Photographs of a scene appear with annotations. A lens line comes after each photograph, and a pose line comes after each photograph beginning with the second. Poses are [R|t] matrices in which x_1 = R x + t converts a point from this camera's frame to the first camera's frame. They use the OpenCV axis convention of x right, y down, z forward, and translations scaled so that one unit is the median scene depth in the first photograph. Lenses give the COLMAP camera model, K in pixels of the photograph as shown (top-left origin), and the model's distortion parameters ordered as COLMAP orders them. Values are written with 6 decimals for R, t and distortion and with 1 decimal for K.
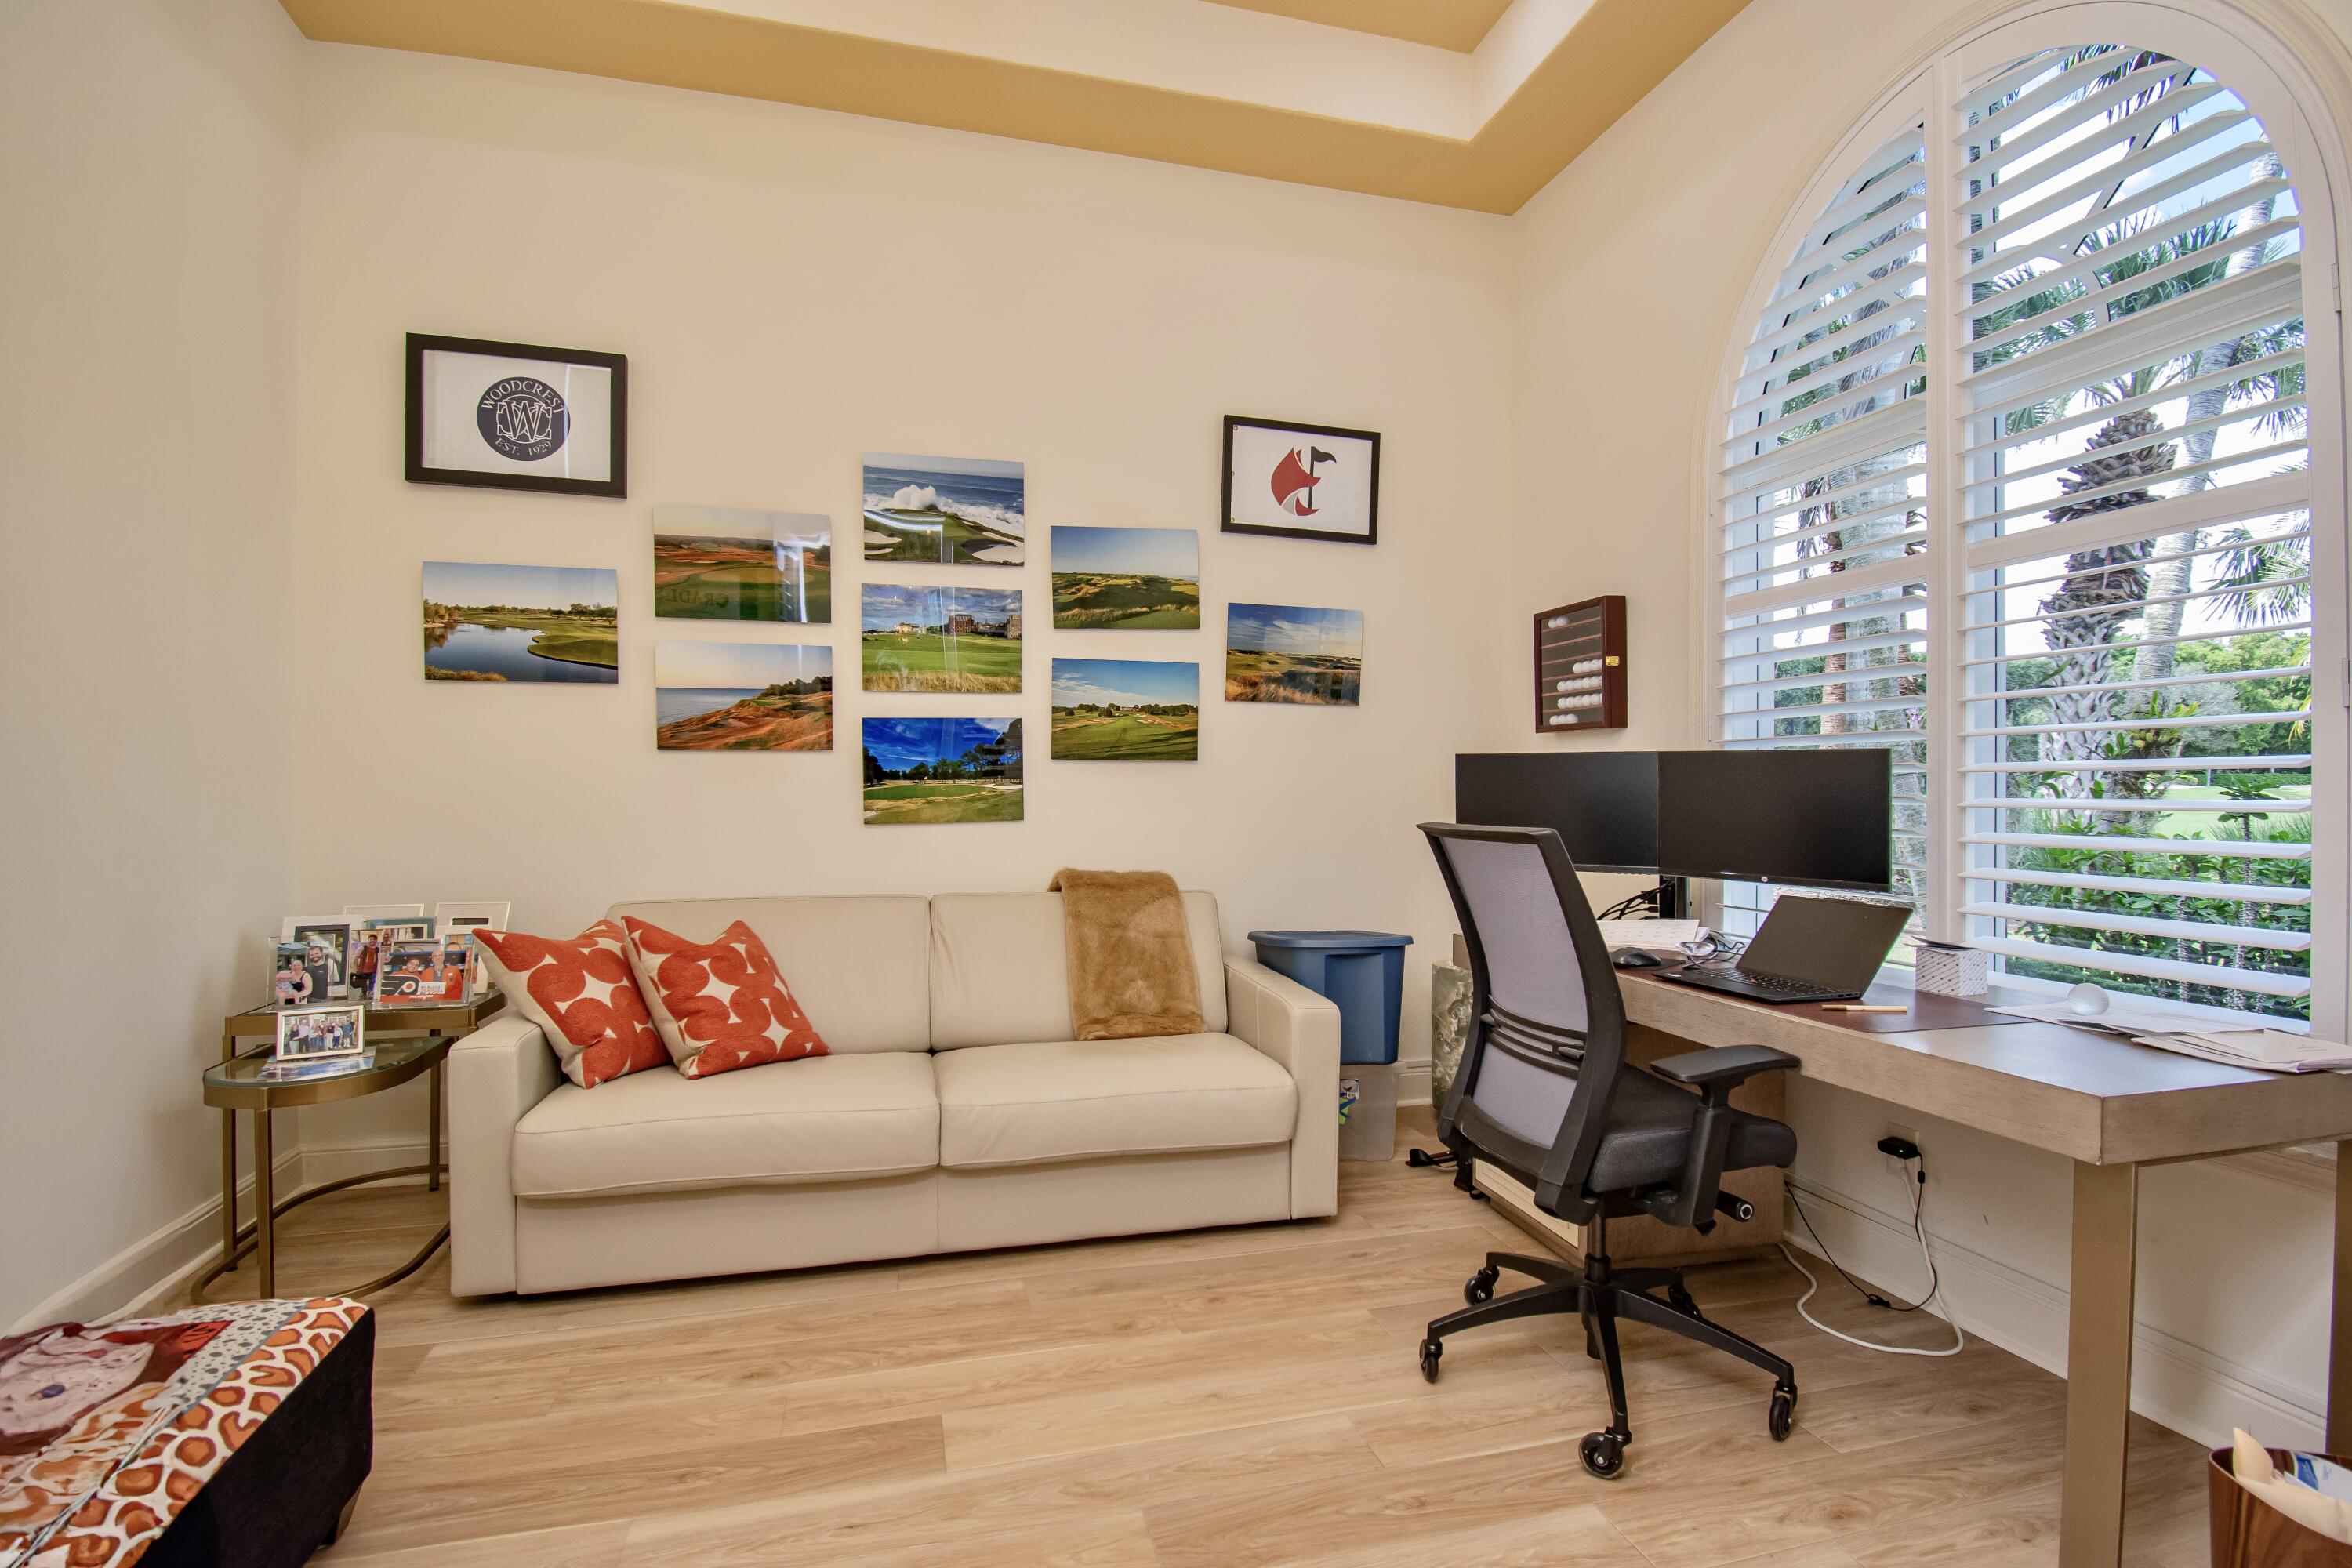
lens RADIAL K [[1128.7, 0, 1164.4], [0, 1128.7, 789.8], [0, 0, 1]] dist [-0.002496, -0.001232]
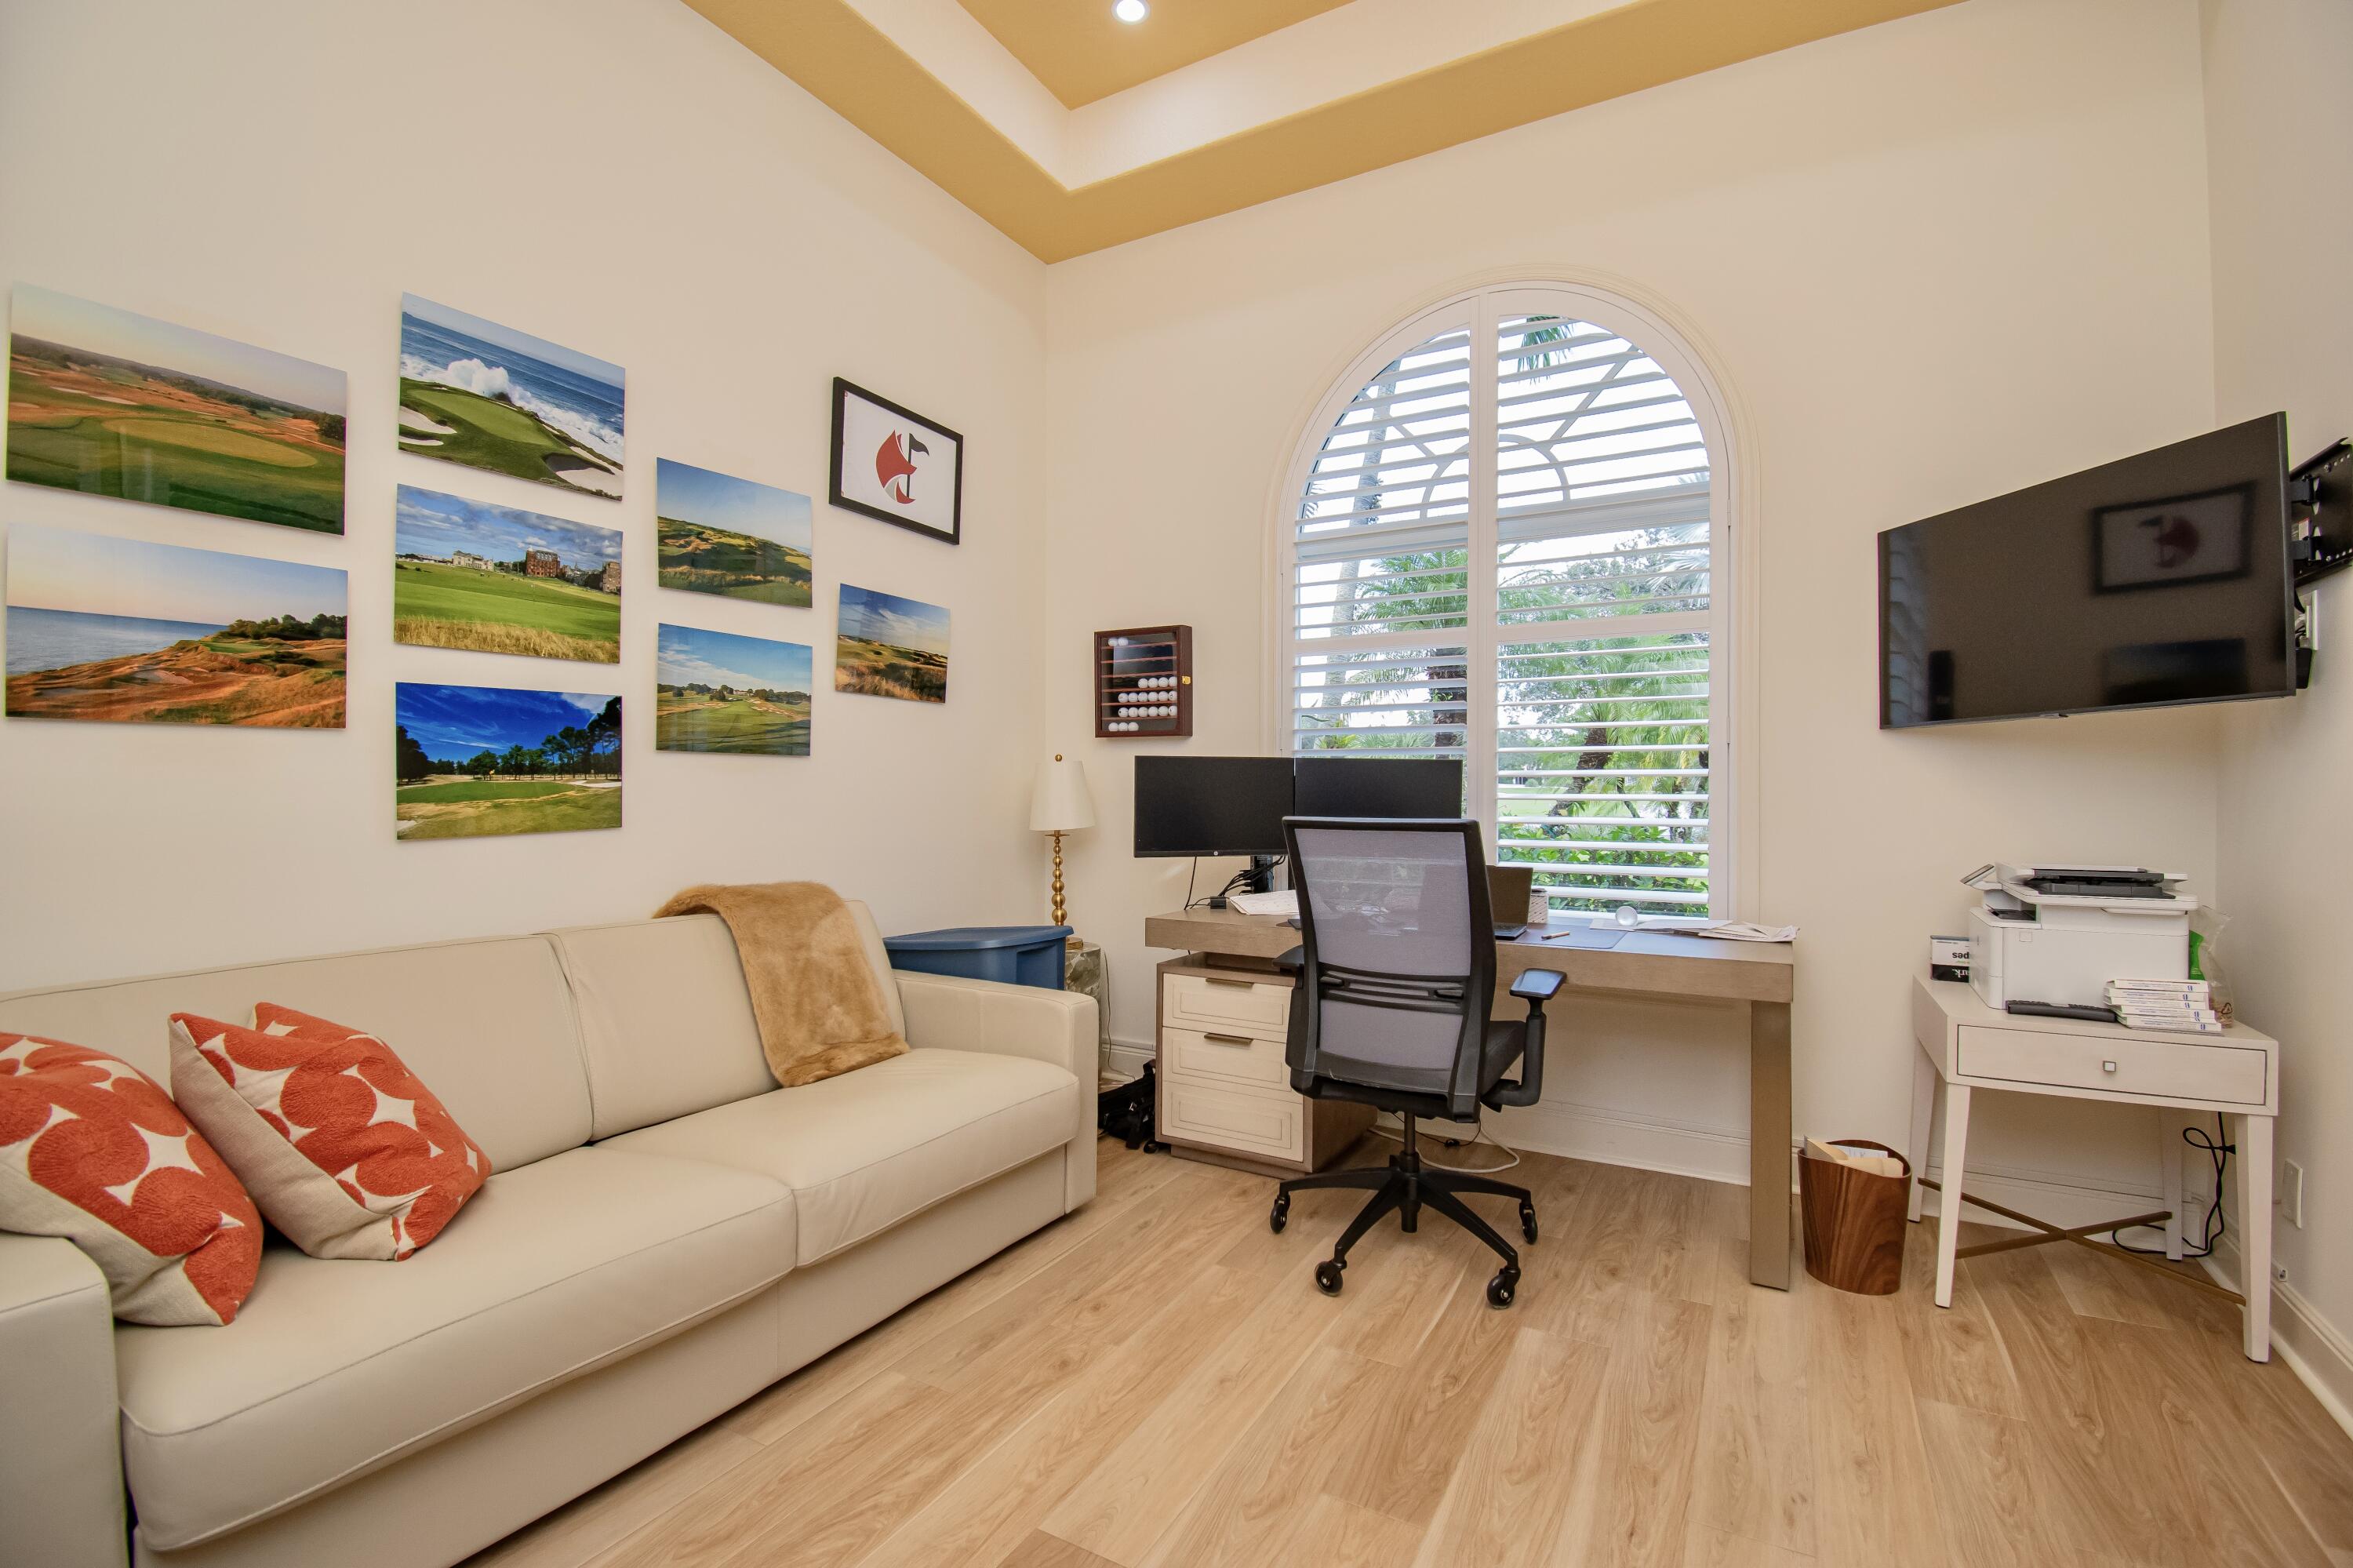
lens RADIAL K [[1063.6, 0, 1188.7], [0, 1063.6, 795.9], [0, 0, 1]] dist [-0.008891, -0.010517]
pose [[0.685324, -0.005677, 0.728216, -0.401900], [0.000274, 0.999972, 0.007538, -0.000254], [-0.728238, -0.004966, 0.685306, 0.219252]]
